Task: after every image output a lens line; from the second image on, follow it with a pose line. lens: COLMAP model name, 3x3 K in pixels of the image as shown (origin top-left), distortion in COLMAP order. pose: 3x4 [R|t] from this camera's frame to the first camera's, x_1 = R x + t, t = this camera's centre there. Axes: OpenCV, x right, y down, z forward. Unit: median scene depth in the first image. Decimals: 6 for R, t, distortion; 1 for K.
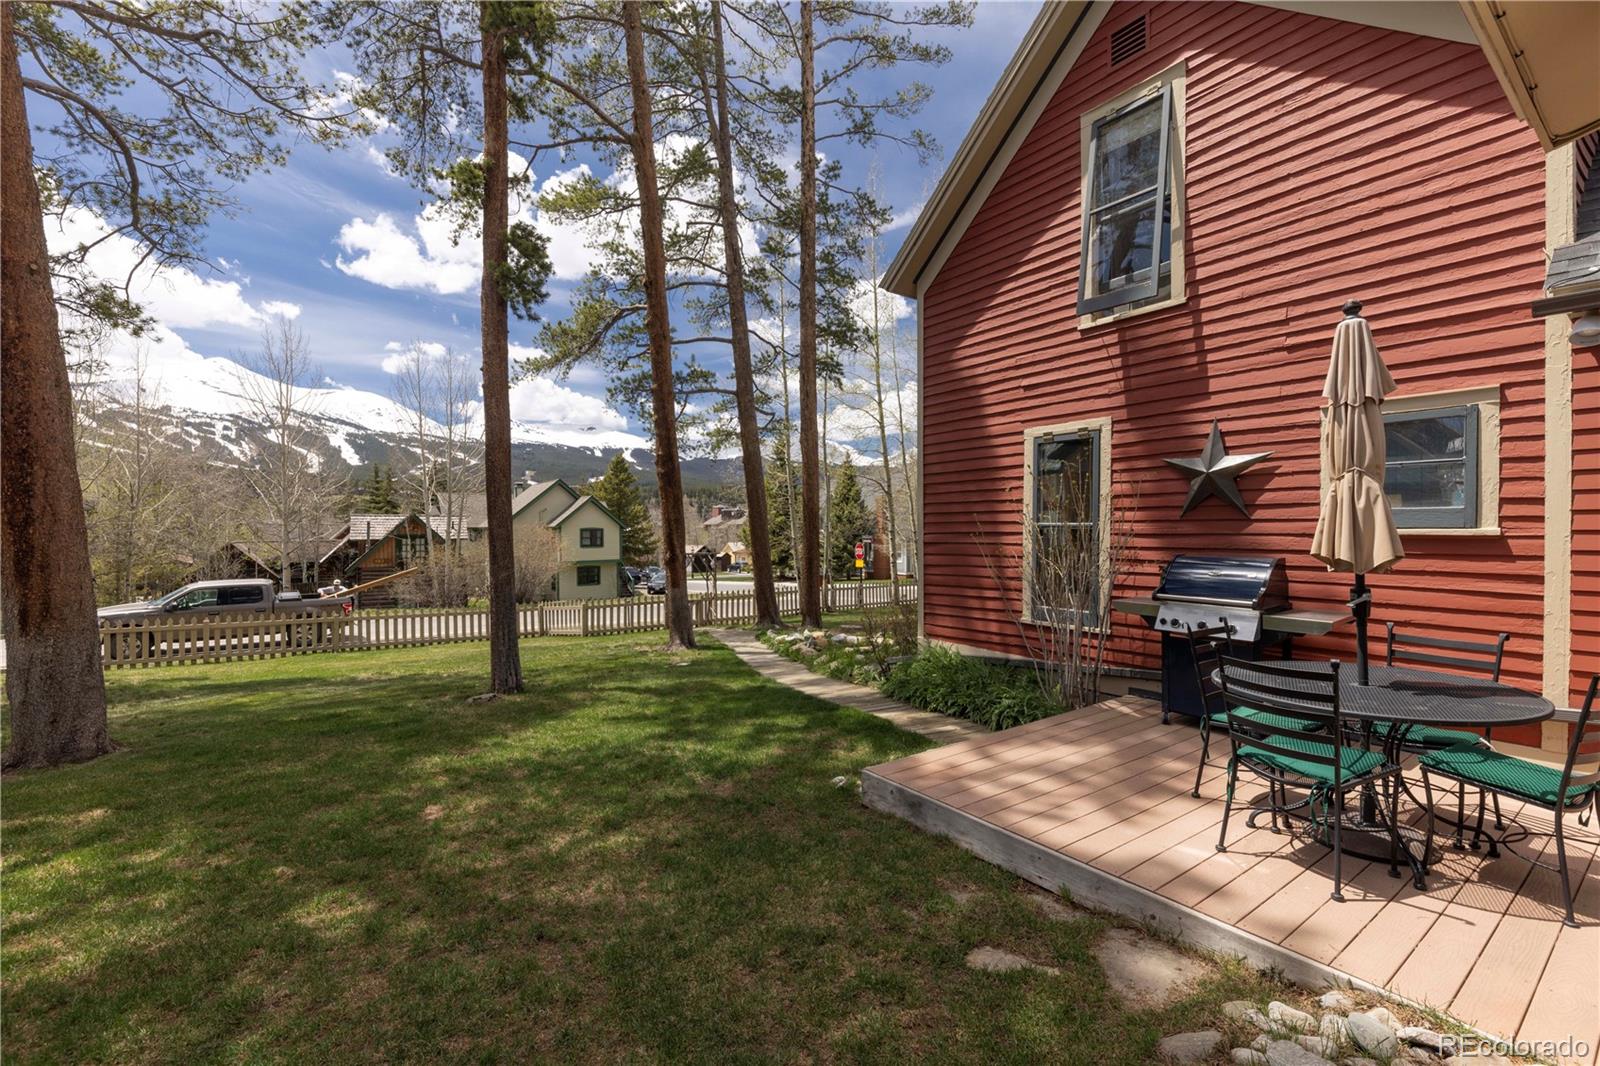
lens RADIAL K [[682.4, 0, 846.6], [0, 682.4, 525.7], [0, 0, 1]] dist [0.011165, -0.004391]
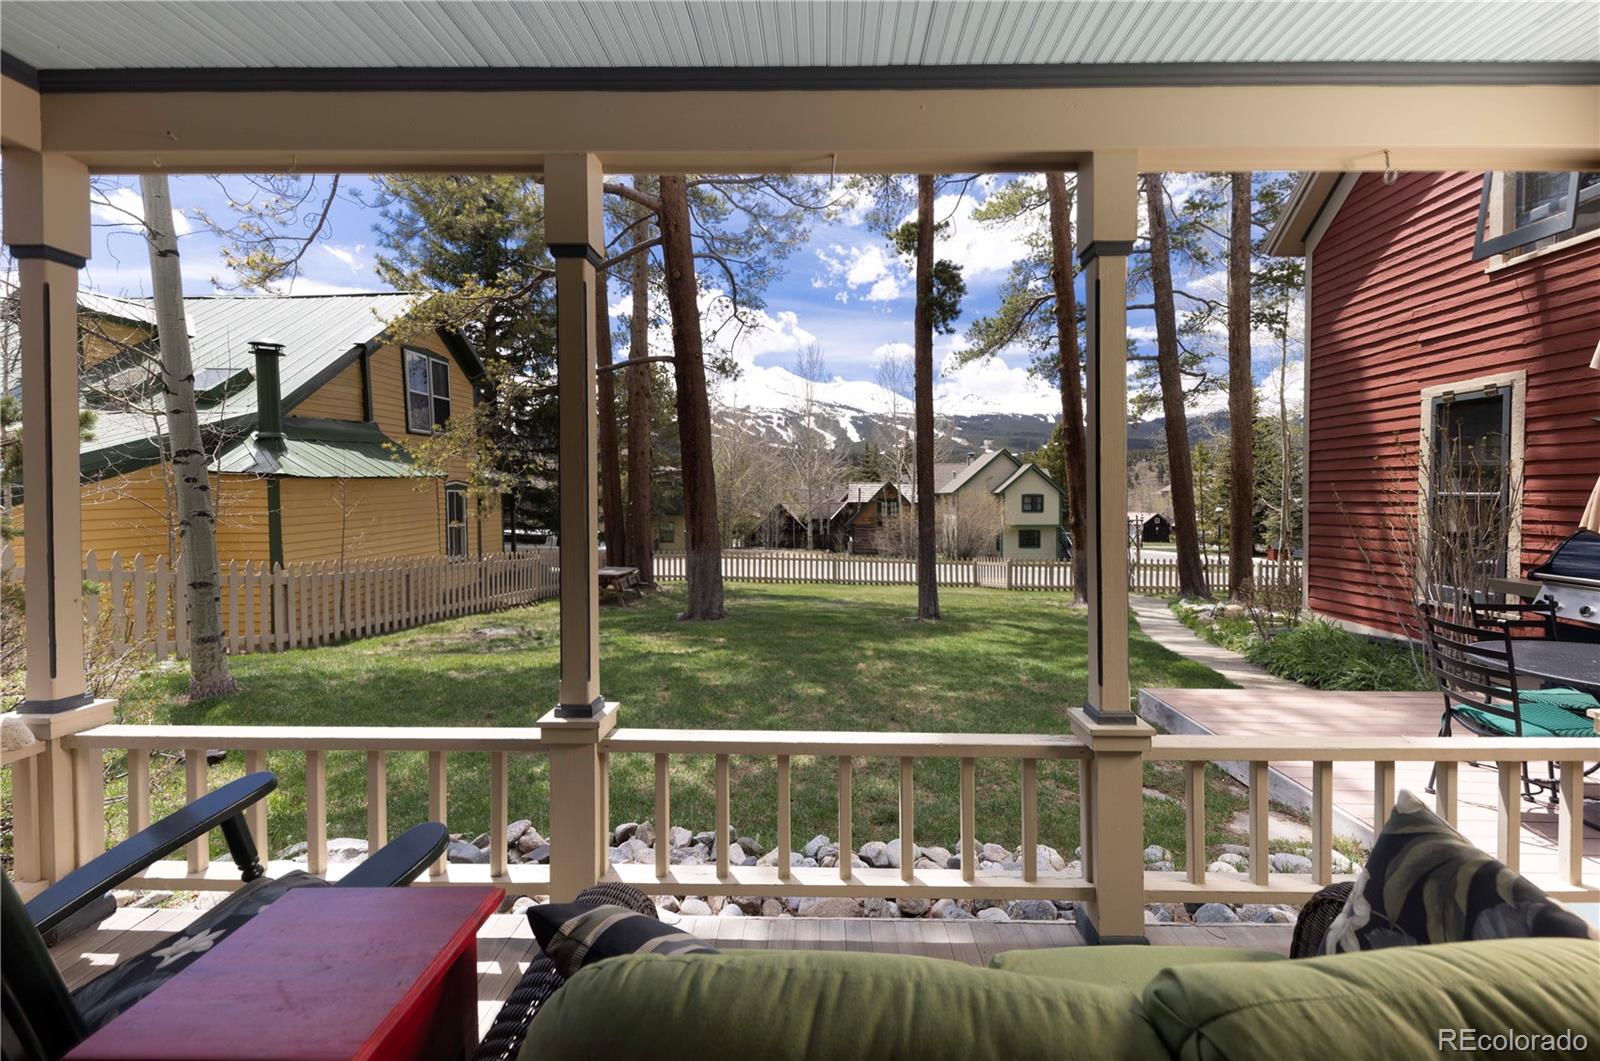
lens RADIAL K [[684.5, 0, 820.4], [0, 684.5, 497.4], [0, 0, 1]] dist [0.016339, -0.000109]
pose [[0.781243, 0.009344, -0.624157, 0.091578], [-0.004251, 0.999944, 0.009650, -0.001247], [0.624212, -0.004886, 0.781240, -0.092921]]
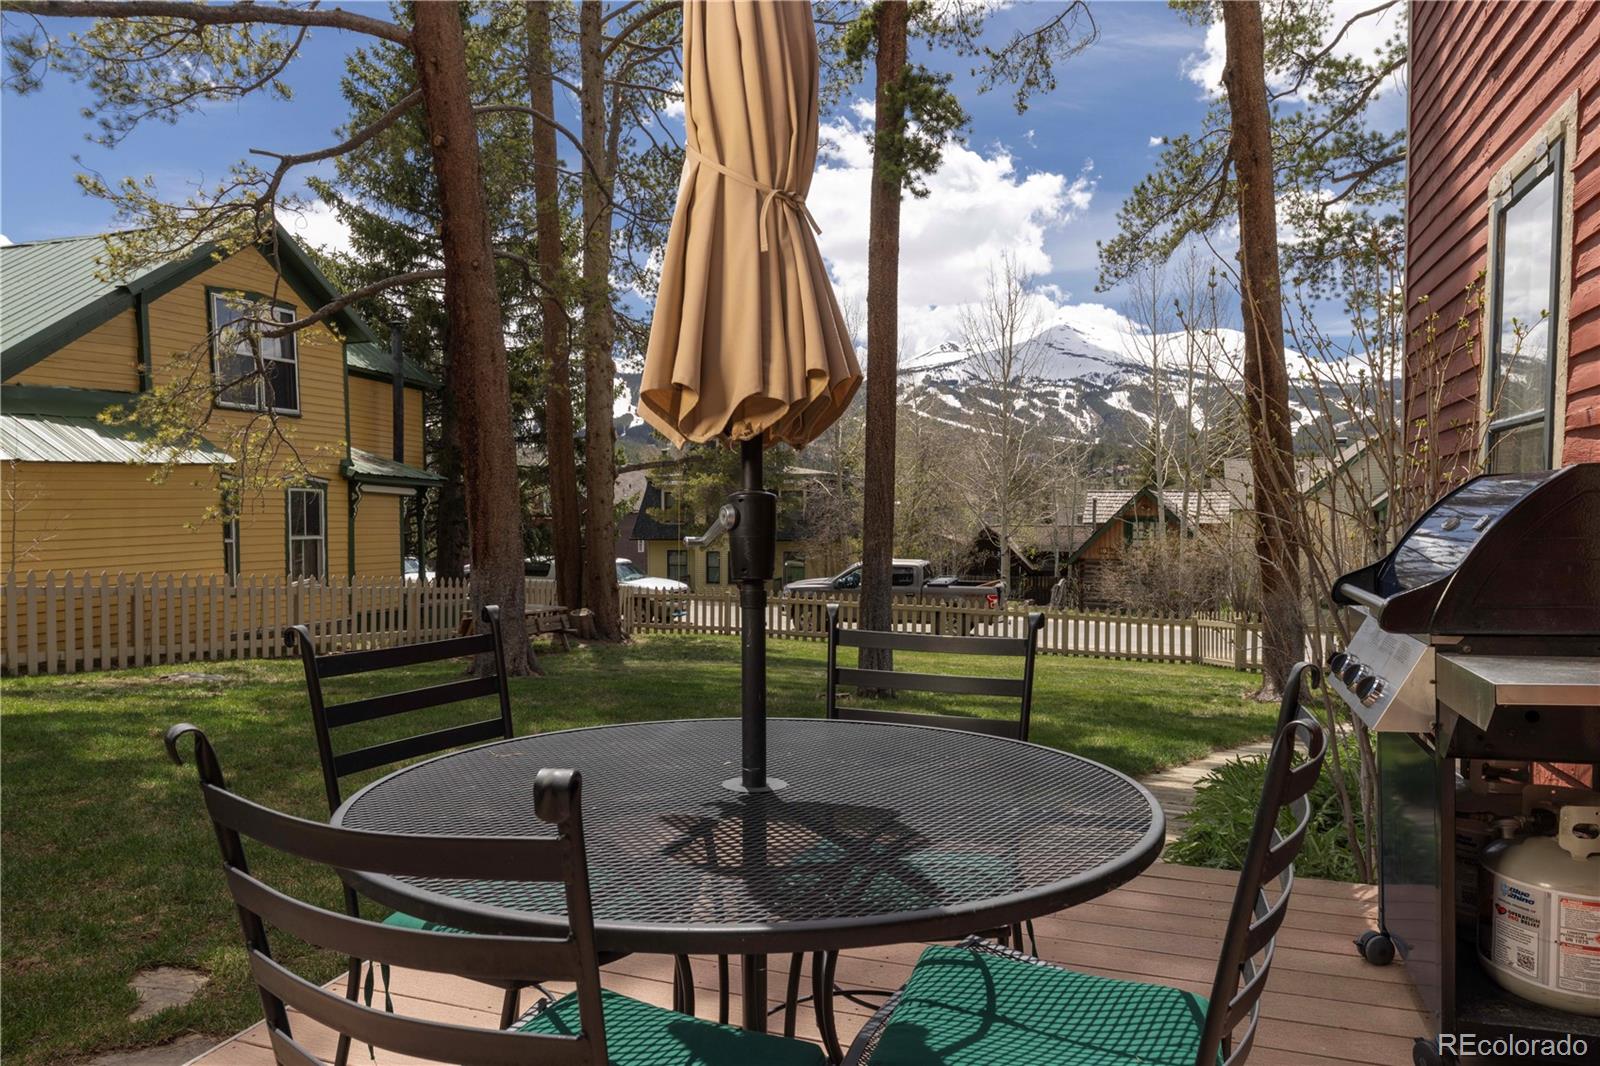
lens RADIAL K [[1053.3, 0, 790.7], [0, 1053.3, 536.3], [0, 0, 1]] dist [0.004216, -0.001663]
pose [[0.539419, 0.023297, -0.841715, 0.237473], [-0.004864, 0.999687, 0.024552, 0.018866], [0.842023, -0.009149, 0.539363, 0.156554]]
